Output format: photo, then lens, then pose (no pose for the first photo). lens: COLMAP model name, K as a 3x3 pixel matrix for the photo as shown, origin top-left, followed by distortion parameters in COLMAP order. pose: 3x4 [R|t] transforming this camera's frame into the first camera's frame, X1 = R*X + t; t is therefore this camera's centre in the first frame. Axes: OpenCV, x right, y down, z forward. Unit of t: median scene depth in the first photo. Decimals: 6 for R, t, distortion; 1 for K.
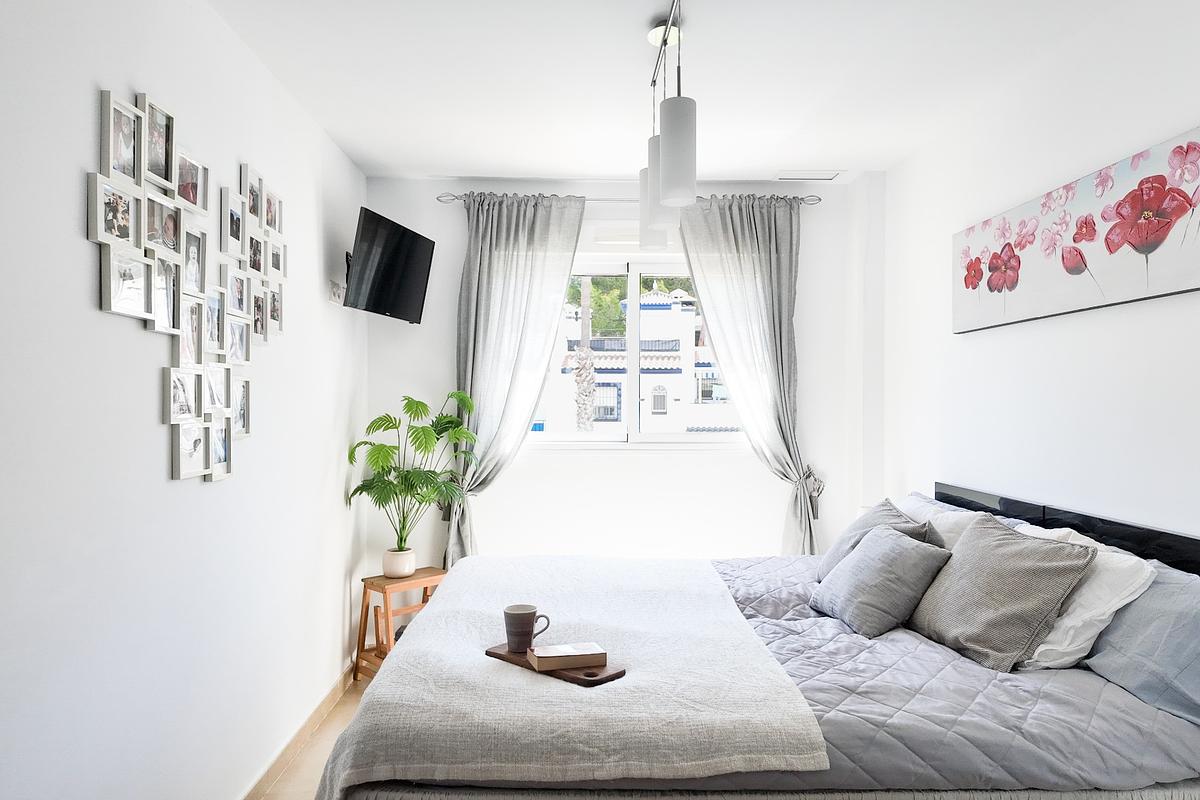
lens RADIAL K [[832.6, 0, 600.0], [0, 832.6, 400.0], [0, 0, 1]] dist [0.063443, -0.070738]
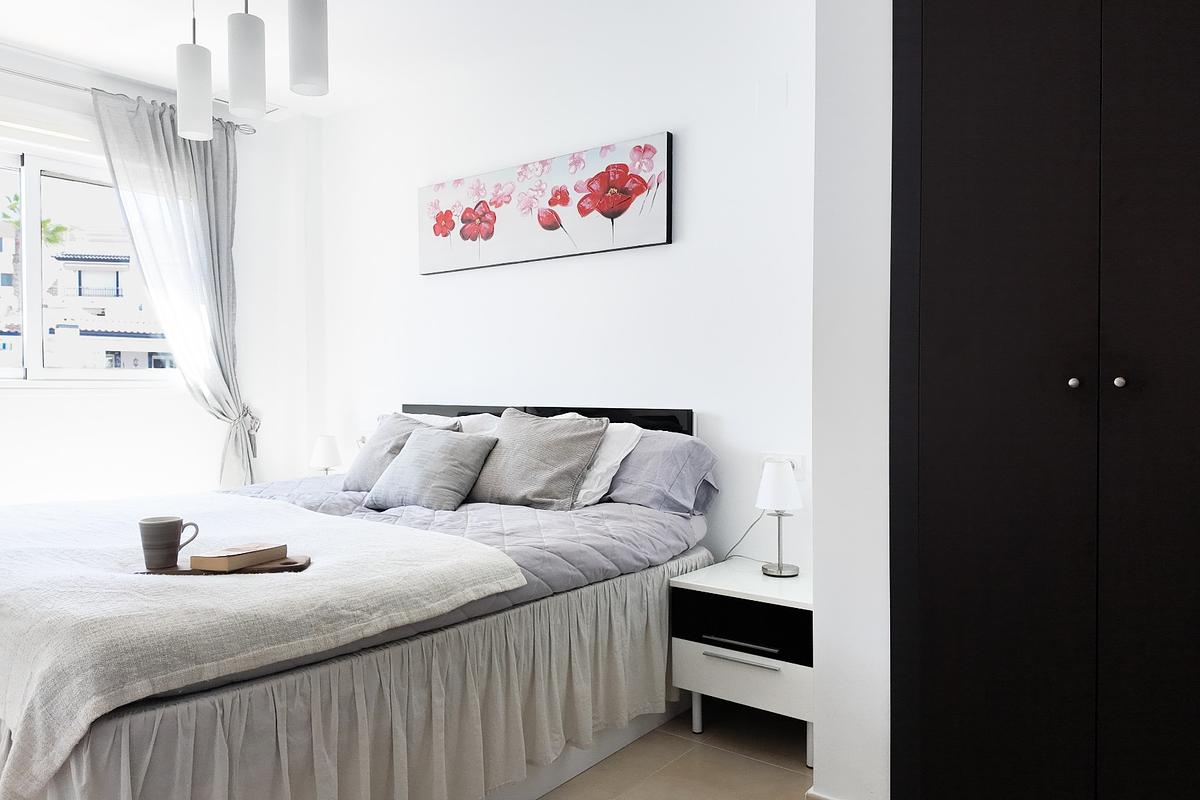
lens RADIAL K [[825.4, 0, 600.0], [0, 825.4, 400.0], [0, 0, 1]] dist [0.132255, -0.172829]
pose [[0.655357, -0.016976, 0.755128, -0.409914], [-0.000623, 0.999735, 0.023015, 0.096293], [-0.755319, -0.015553, 0.655173, 0.081115]]
